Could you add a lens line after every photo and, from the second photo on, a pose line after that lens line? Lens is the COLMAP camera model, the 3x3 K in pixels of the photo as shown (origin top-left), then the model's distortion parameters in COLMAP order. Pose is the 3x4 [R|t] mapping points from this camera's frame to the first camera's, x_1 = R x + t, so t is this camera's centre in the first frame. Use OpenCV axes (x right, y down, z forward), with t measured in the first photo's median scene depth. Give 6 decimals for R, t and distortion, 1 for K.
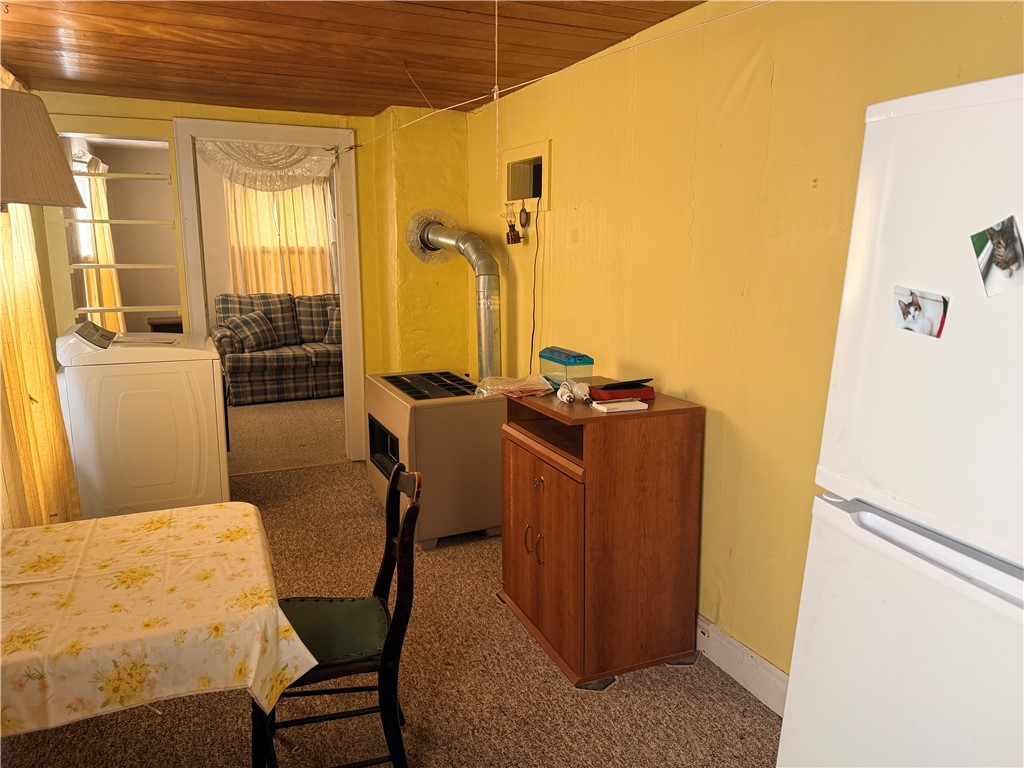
lens RADIAL K [[718.7, 0, 518.9], [0, 718.7, 390.5], [0, 0, 1]] dist [0.047817, -0.050237]
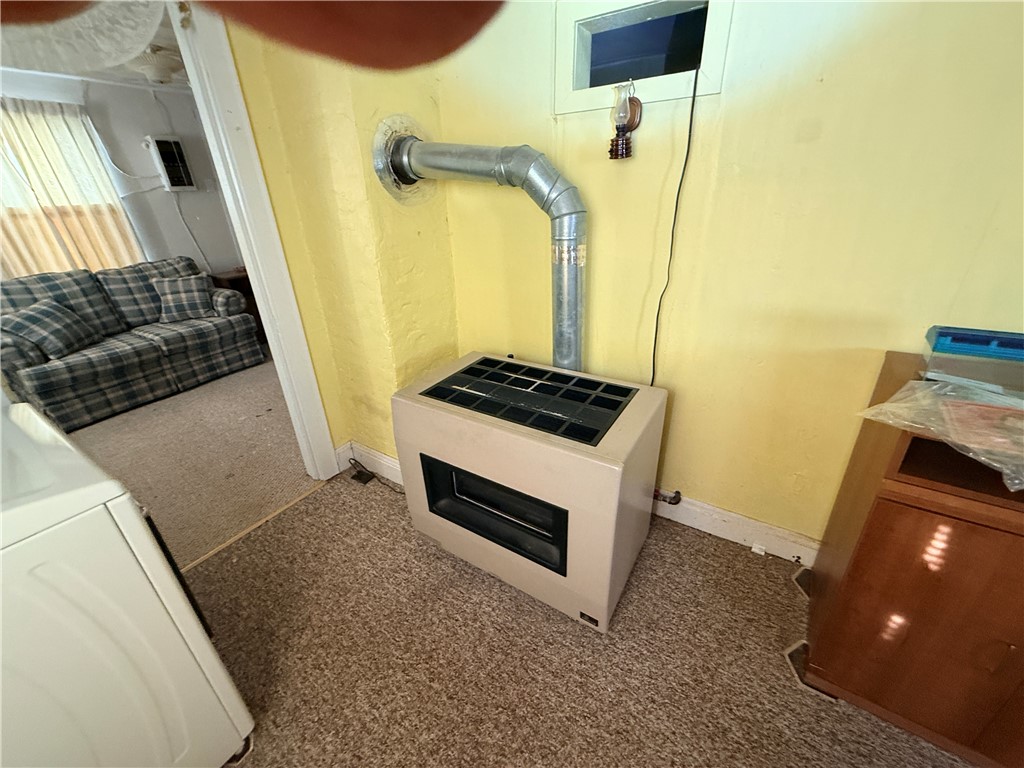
lens RADIAL K [[408.6, 0, 501.5], [0, 408.6, 385.2], [0, 0, 1]] dist [-0.000415, -0.000388]
pose [[0.848294, -0.264220, 0.458894, -0.181235], [0.150669, 0.951232, 0.269176, -0.069605], [-0.507637, -0.159200, 0.846735, 0.397091]]
